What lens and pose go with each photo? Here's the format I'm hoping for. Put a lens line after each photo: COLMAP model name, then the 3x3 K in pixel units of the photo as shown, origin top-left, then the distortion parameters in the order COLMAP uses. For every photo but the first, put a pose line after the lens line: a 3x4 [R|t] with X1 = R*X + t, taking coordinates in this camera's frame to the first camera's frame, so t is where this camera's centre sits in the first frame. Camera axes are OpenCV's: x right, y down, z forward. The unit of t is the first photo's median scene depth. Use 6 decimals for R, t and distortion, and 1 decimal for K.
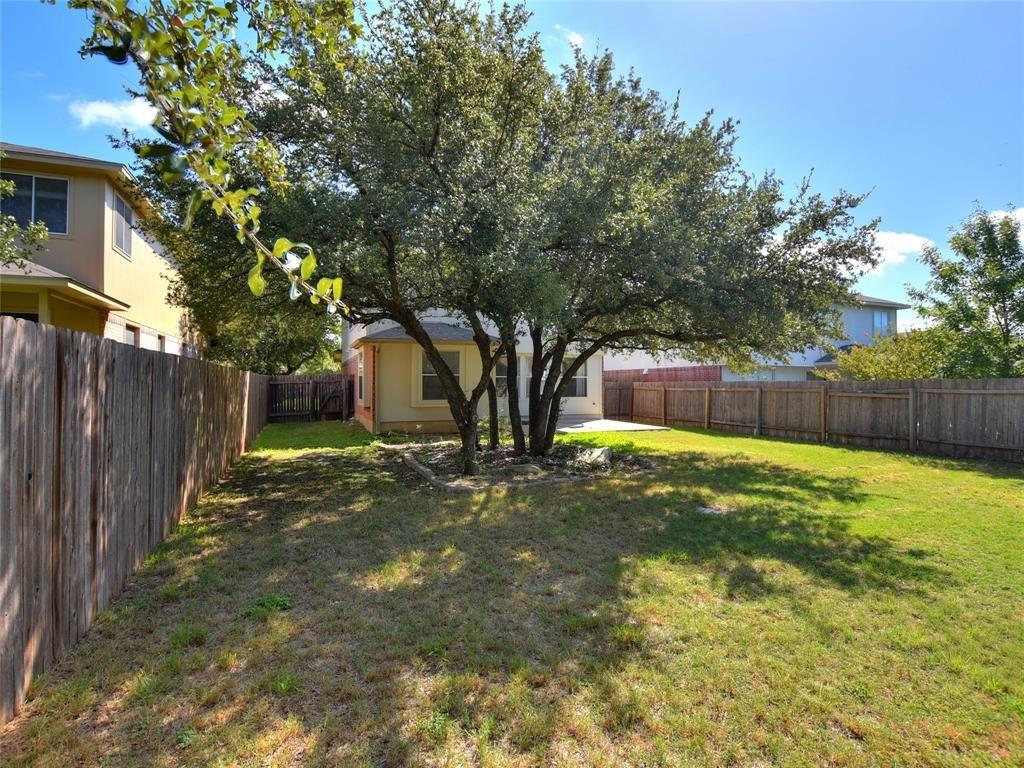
lens RADIAL K [[510.7, 0, 507.7], [0, 510.7, 384.5], [0, 0, 1]] dist [-0.031773, 0.002328]
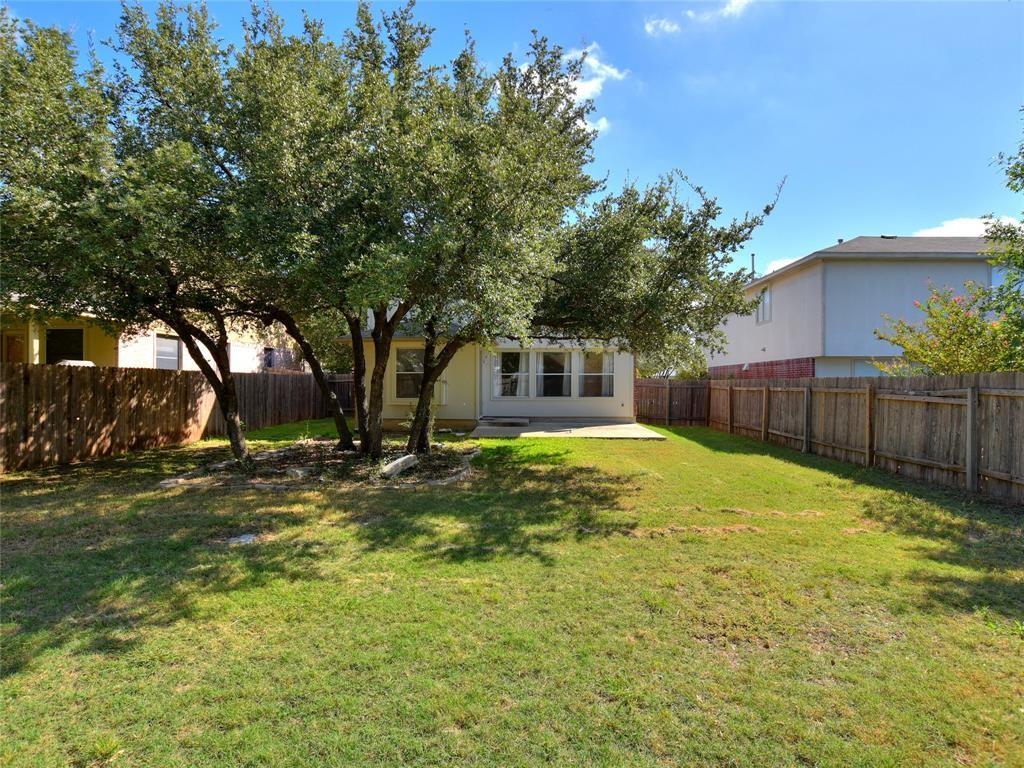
lens RADIAL K [[510.7, 0, 507.7], [0, 510.7, 384.5], [0, 0, 1]] dist [-0.031773, 0.002328]
pose [[0.910397, 0.002781, -0.413726, 0.480540], [-0.001659, 0.999994, 0.003072, 0.001809], [0.413732, -0.002110, 0.910396, 0.197845]]
